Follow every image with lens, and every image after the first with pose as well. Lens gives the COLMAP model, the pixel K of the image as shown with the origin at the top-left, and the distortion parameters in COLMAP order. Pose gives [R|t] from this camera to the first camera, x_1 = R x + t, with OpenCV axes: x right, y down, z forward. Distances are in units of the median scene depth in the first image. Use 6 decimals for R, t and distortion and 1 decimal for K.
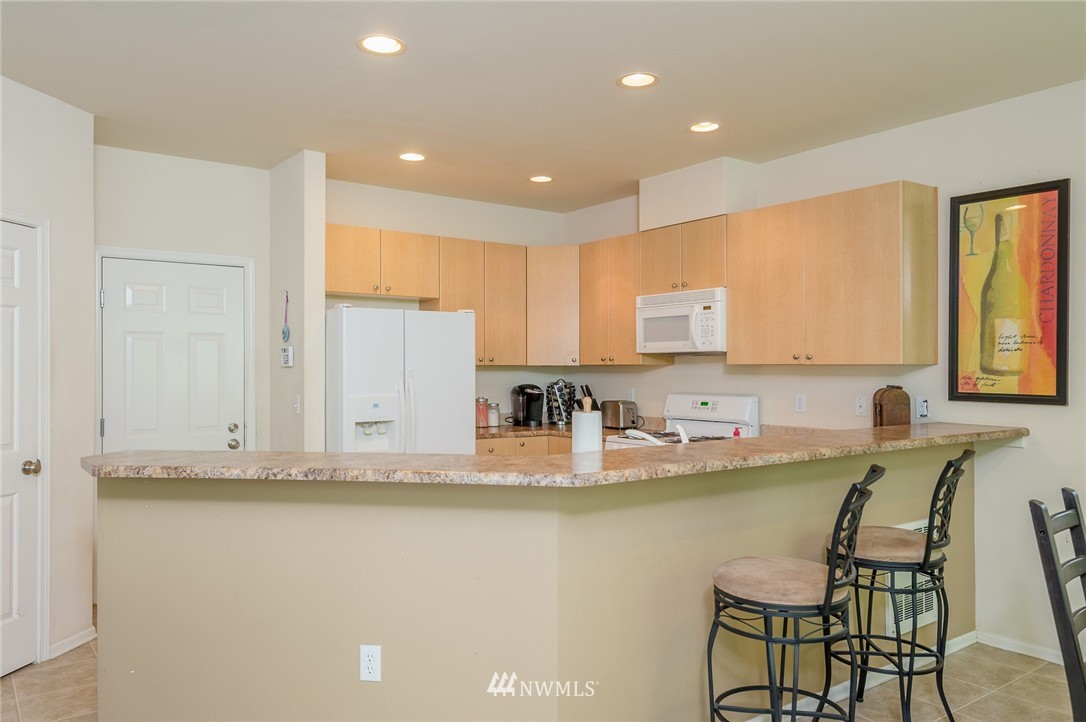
lens RADIAL K [[800.7, 0, 548.2], [0, 800.7, 368.8], [0, 0, 1]] dist [0.024933, -0.024921]
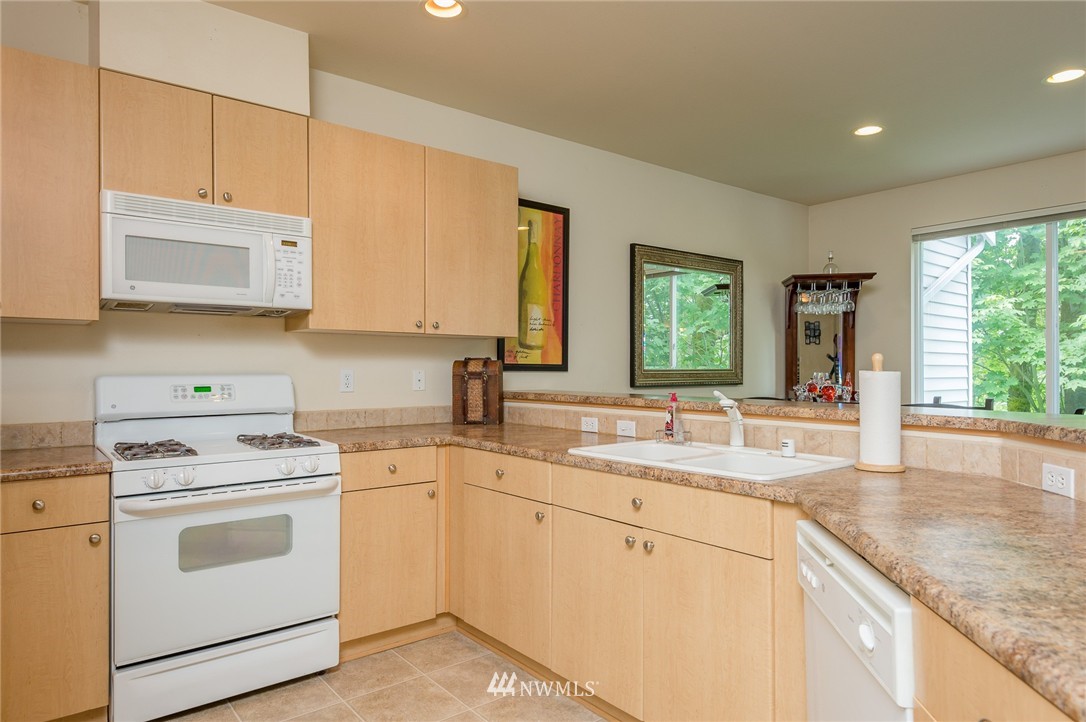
lens RADIAL K [[655.2, 0, 542.7], [0, 655.2, 367.1], [0, 0, 1]] dist [0.014454, -0.003259]
pose [[-0.032119, 0.001852, 0.999482, -0.439993], [0.002268, 0.999996, -0.001780, 0.036014], [-0.999481, 0.002209, -0.032123, 0.974703]]
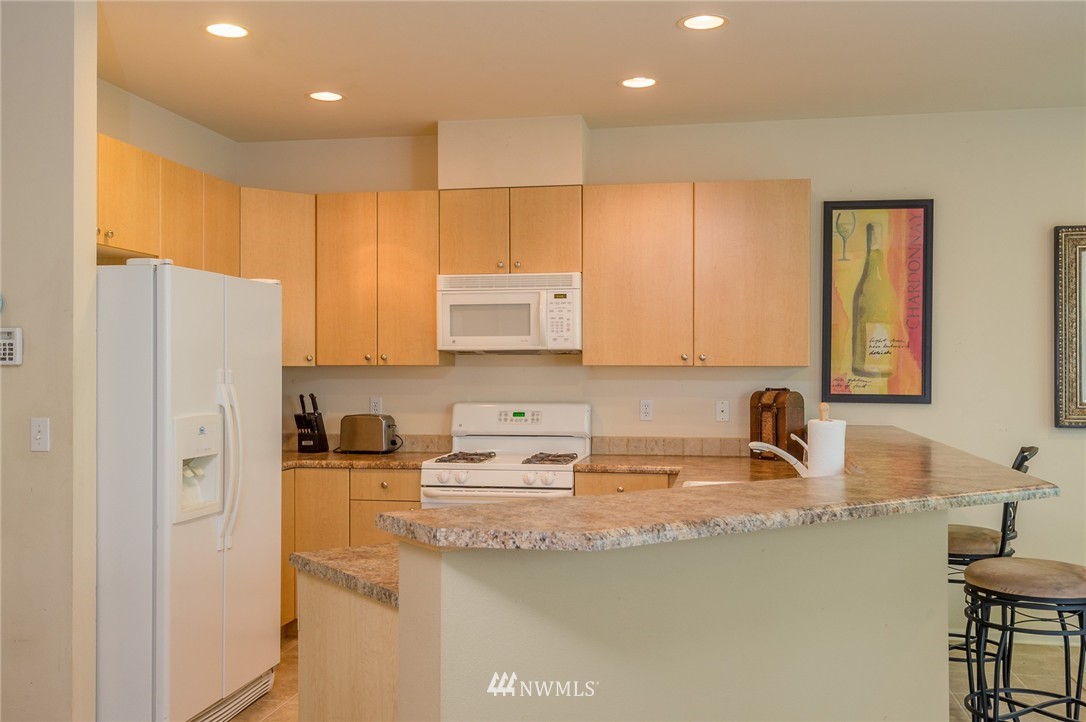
lens RADIAL K [[1056.2, 0, 553.3], [0, 1056.2, 365.2], [0, 0, 1]] dist [0.011941, 0.000000]
pose [[0.729571, 0.004218, 0.683892, -0.658553], [0.000037, 0.999981, -0.006208, 0.001074], [-0.683905, 0.004554, 0.729557, 0.265864]]
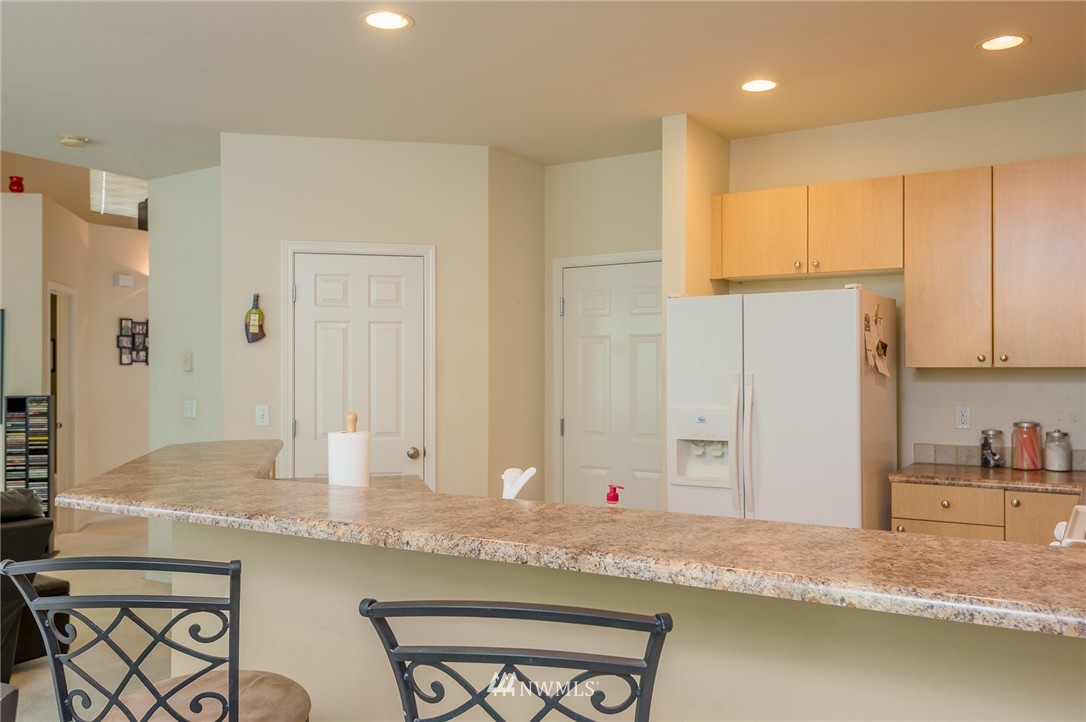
lens RADIAL K [[881.9, 0, 543.4], [0, 881.9, 362.9], [0, 0, 1]] dist [-0.001406, -0.002845]
pose [[0.385251, -0.006873, -0.922786, 0.708488], [-0.000132, 0.999972, -0.007503, -0.004971], [0.922812, 0.003012, 0.385239, 0.721552]]
